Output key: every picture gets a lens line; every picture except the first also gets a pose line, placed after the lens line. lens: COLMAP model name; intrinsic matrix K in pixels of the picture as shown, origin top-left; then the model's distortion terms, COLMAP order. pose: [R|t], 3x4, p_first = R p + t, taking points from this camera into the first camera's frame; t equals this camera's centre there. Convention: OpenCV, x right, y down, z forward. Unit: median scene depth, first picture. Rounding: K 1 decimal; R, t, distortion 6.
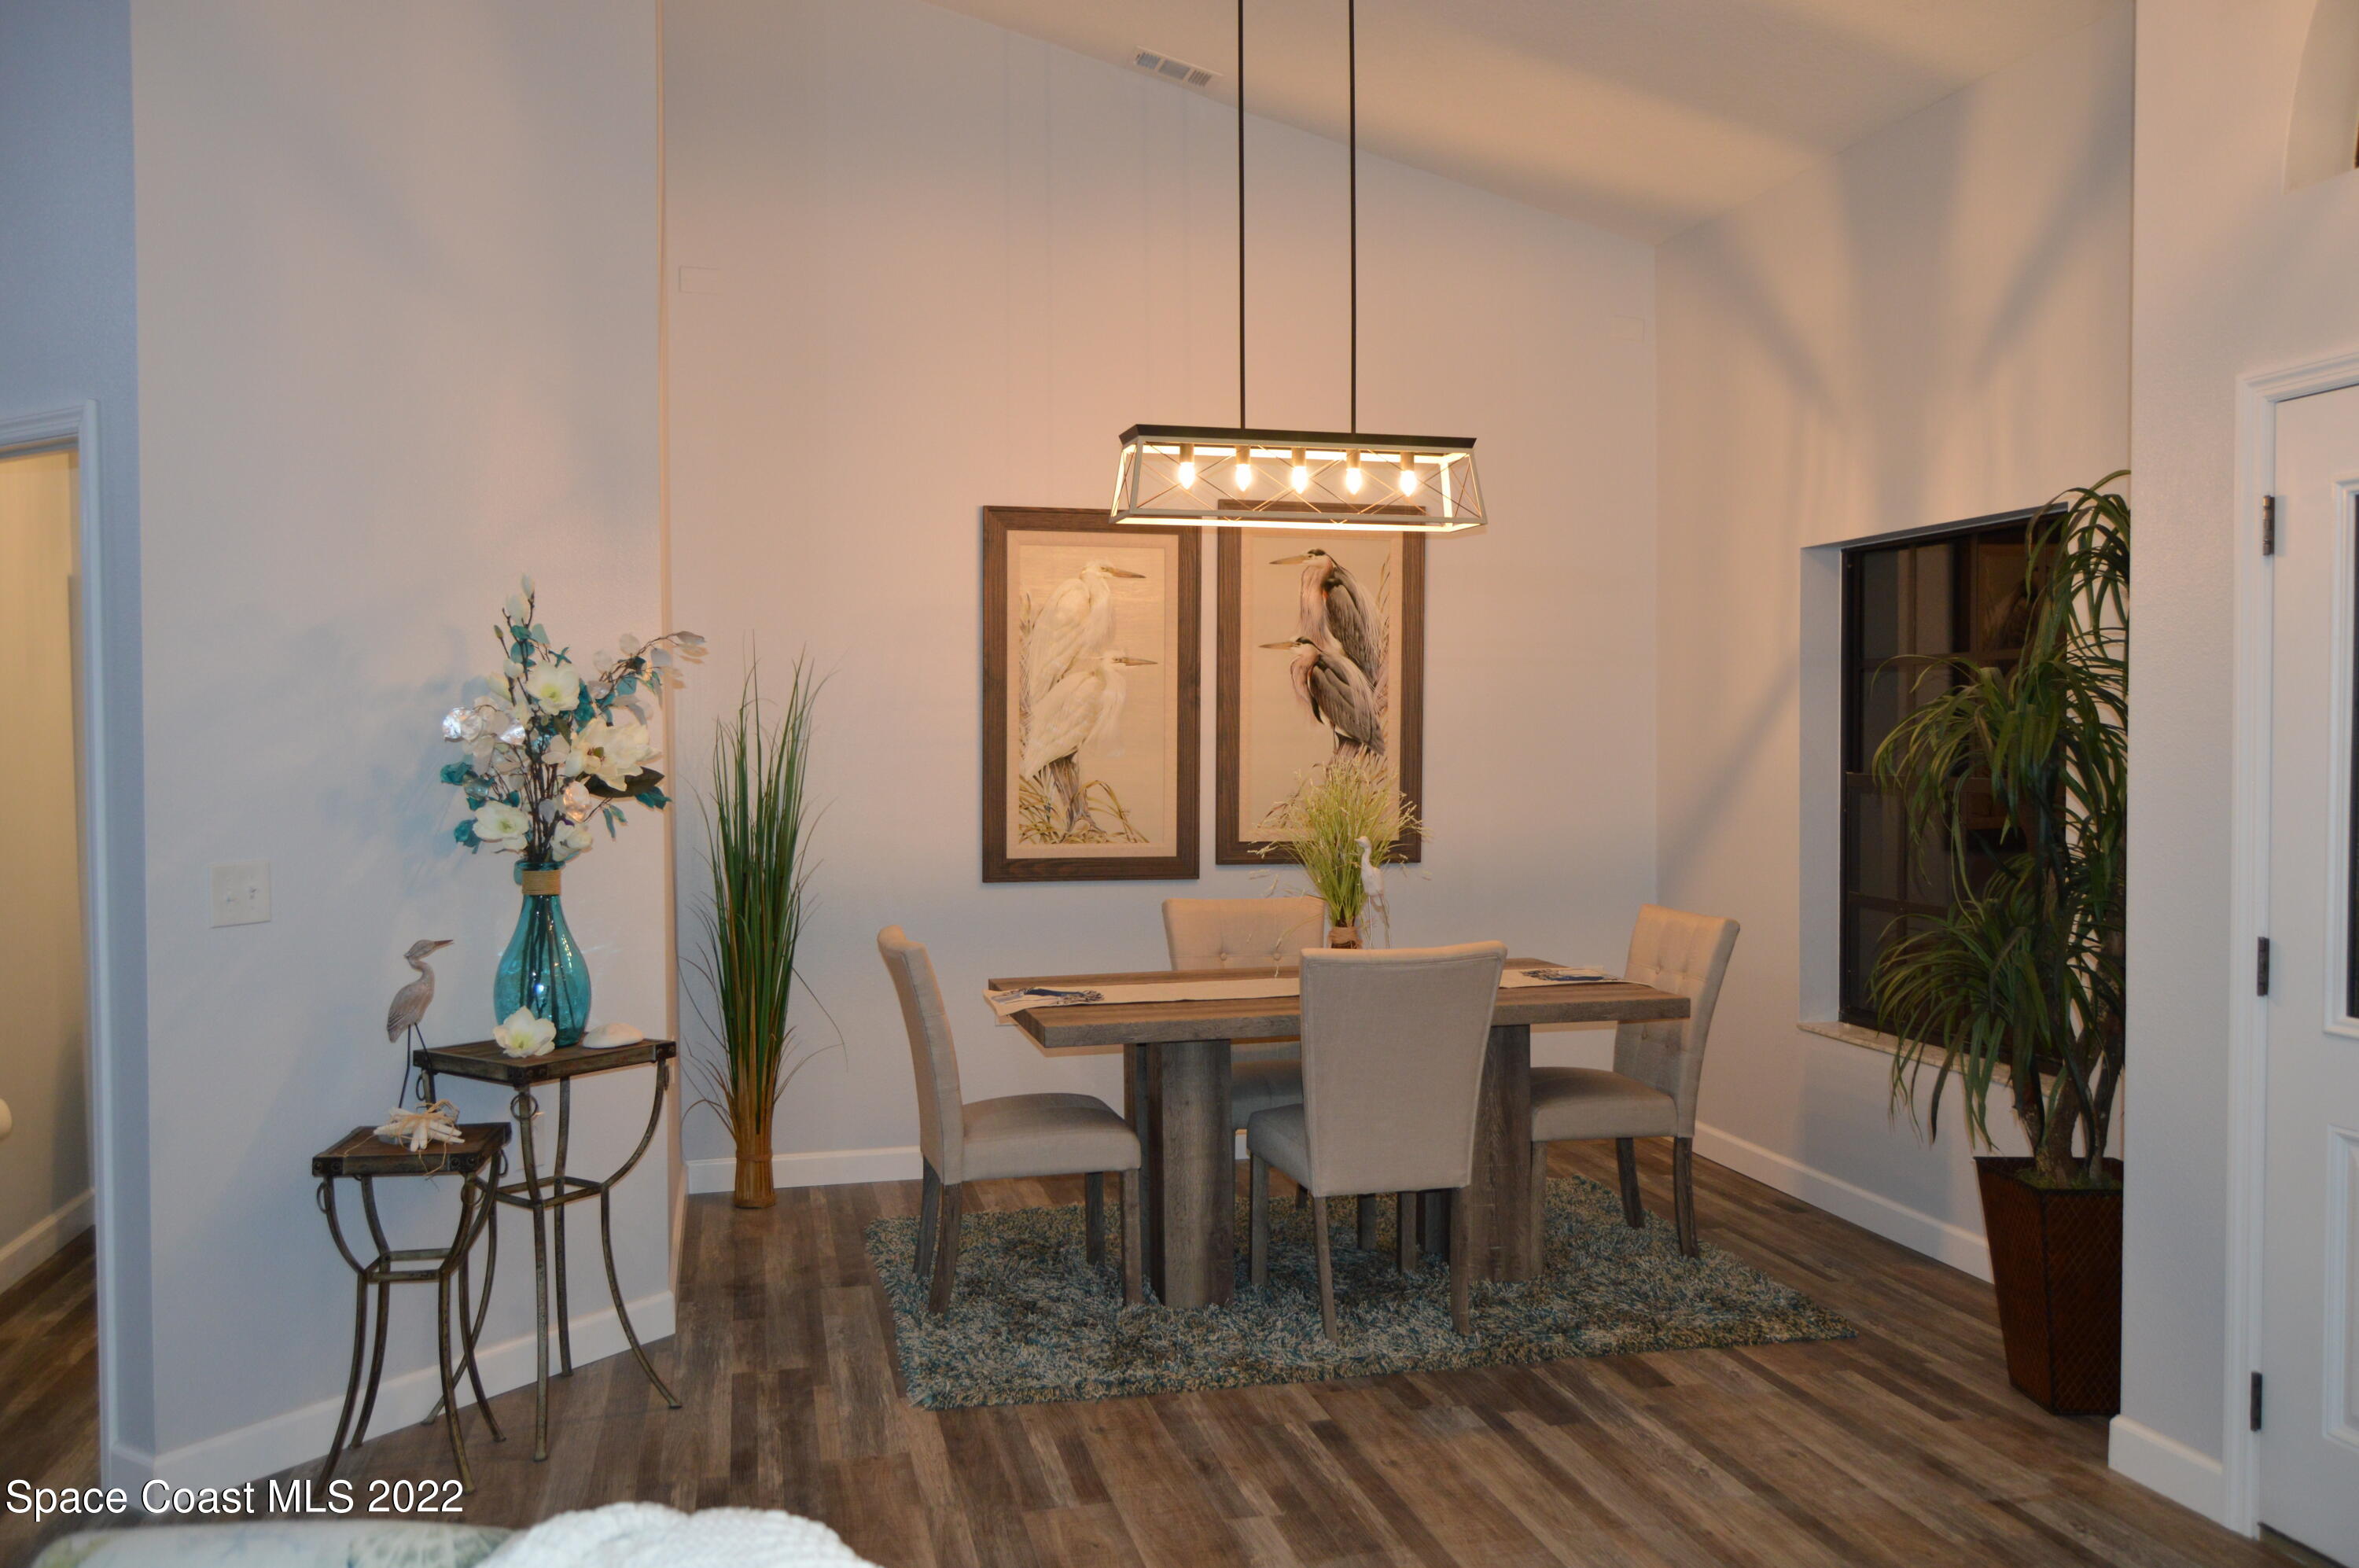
lens RADIAL K [[1852.9, 0, 1191.1], [0, 1852.9, 782.4], [0, 0, 1]] dist [-0.016287, 0.013515]
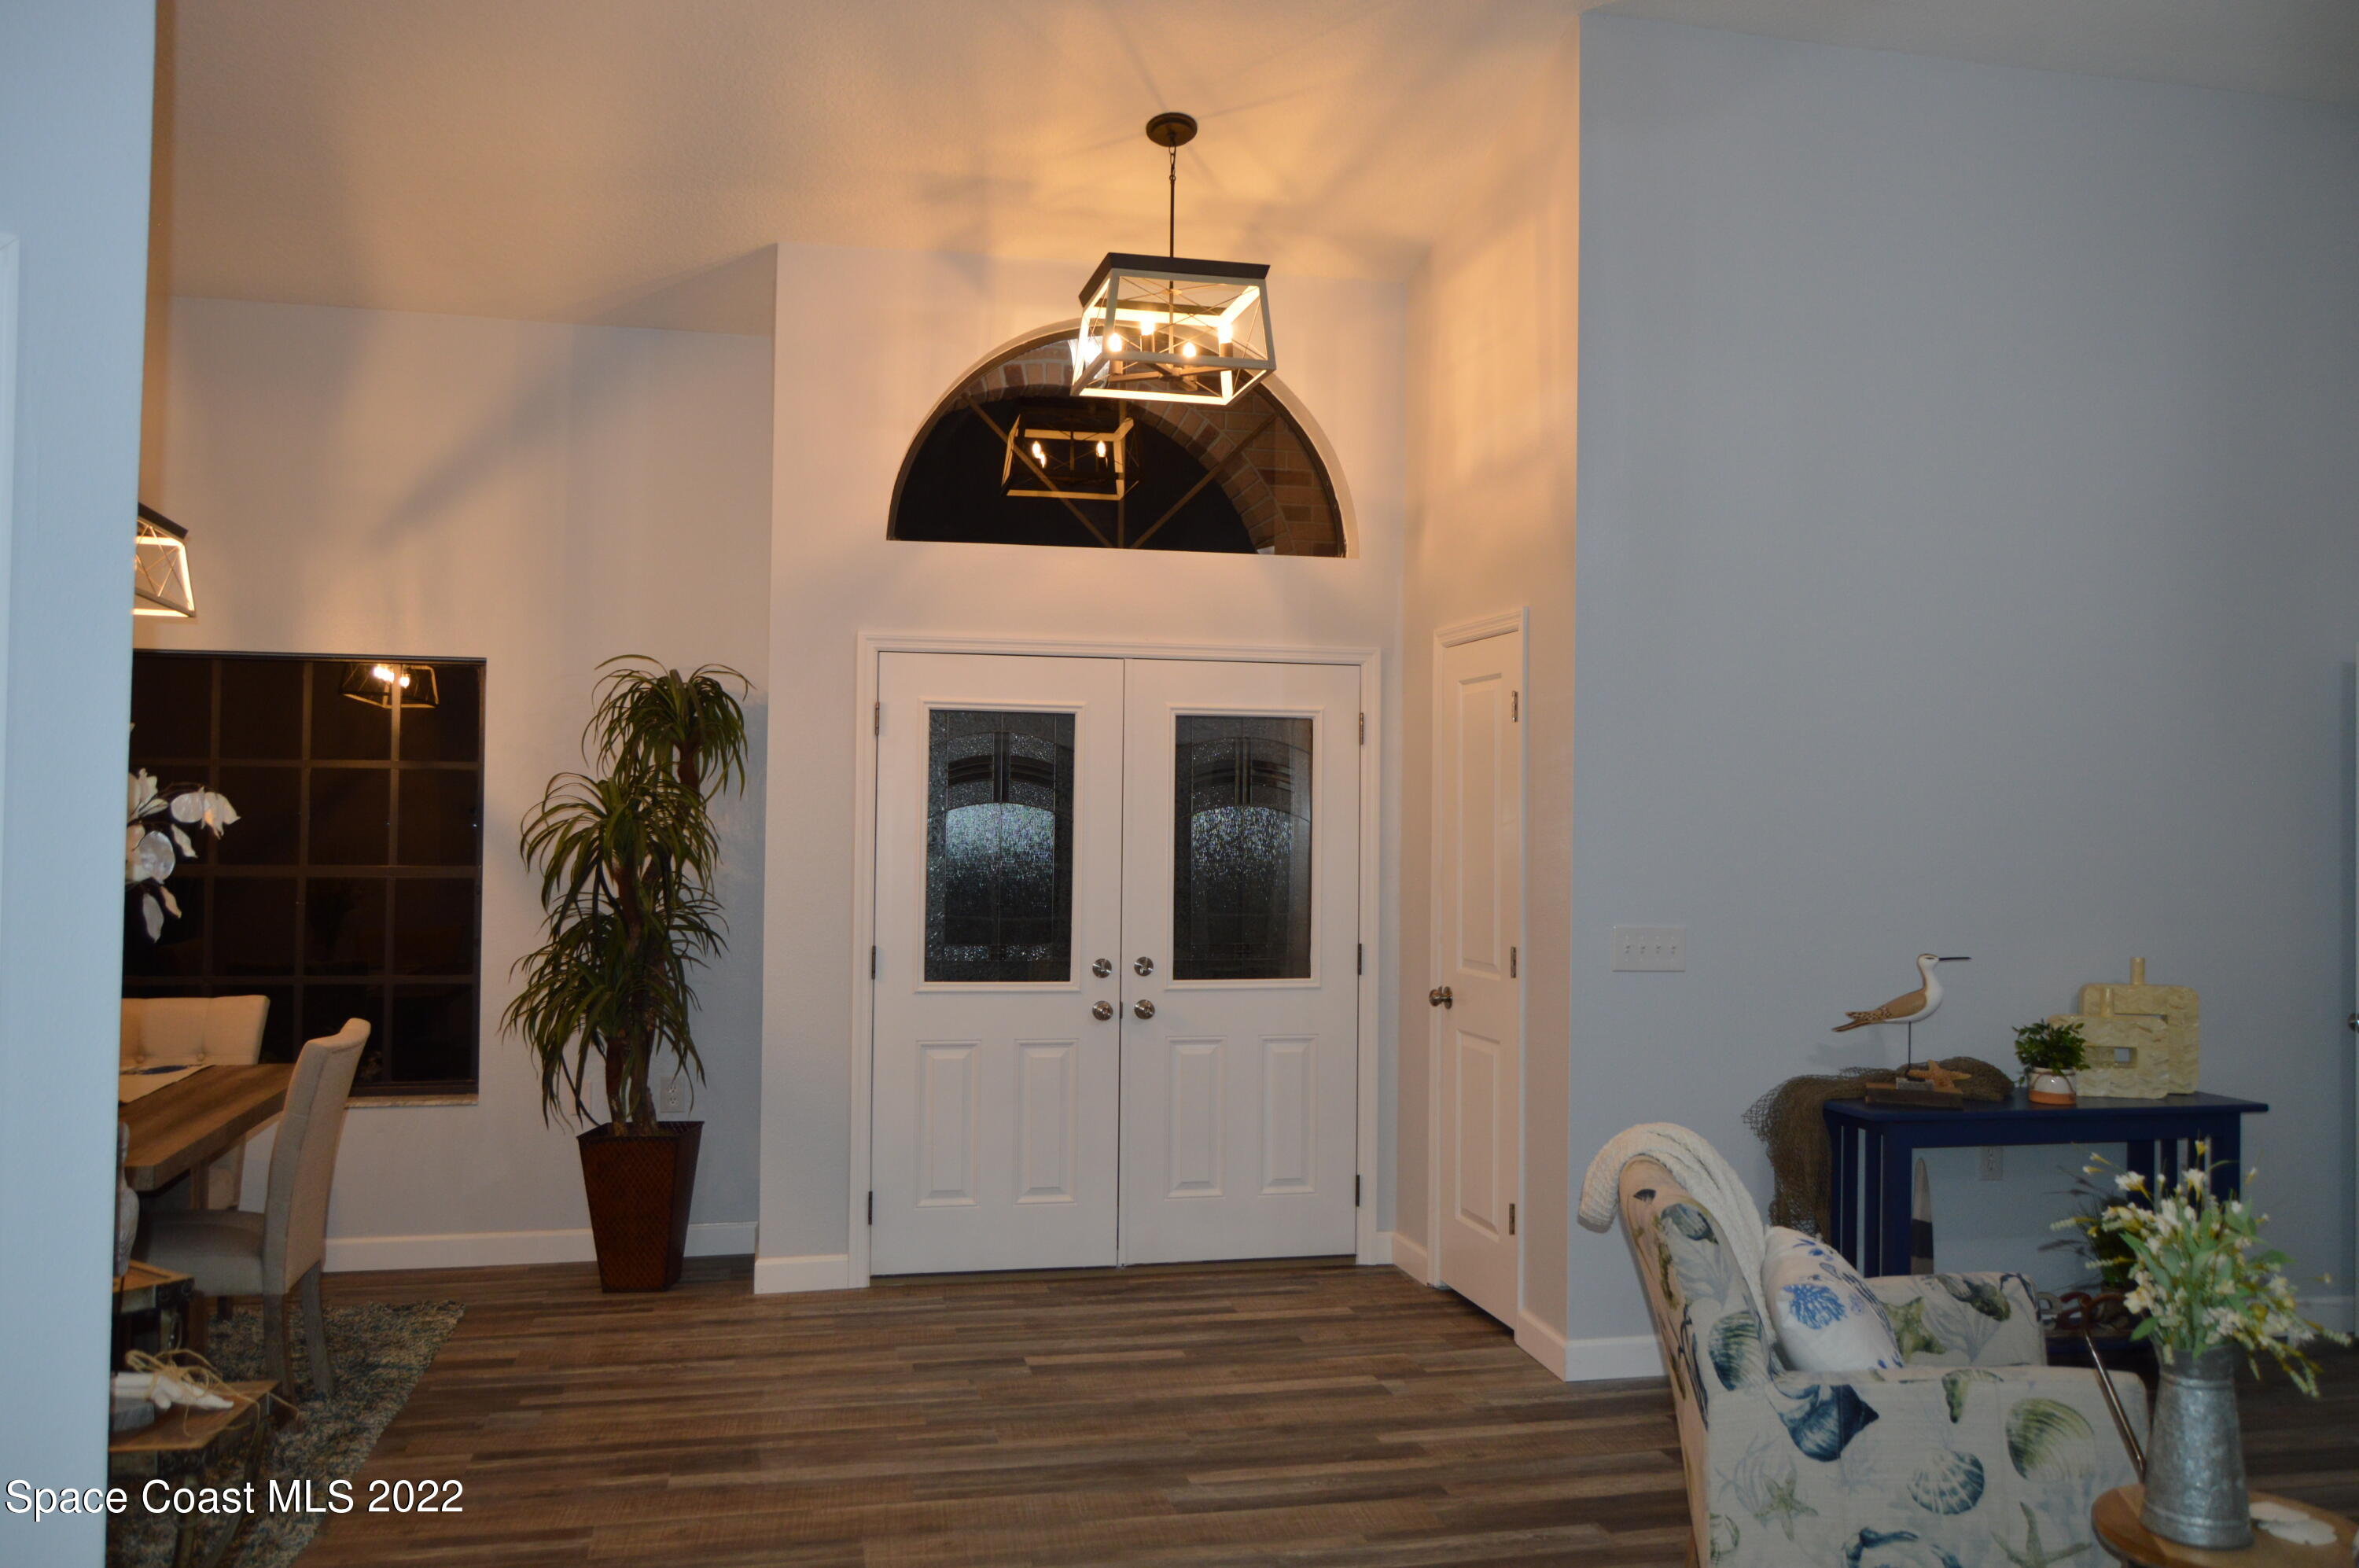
lens RADIAL K [[1872.5, 0, 1192.7], [0, 1872.5, 785.2], [0, 0, 1]] dist [-0.011062, 0.004305]
pose [[0.009856, 0.026700, 0.999595, -1.129693], [0.013816, 0.999544, -0.026835, -0.019276], [-0.999856, 0.014075, 0.009483, 0.602849]]
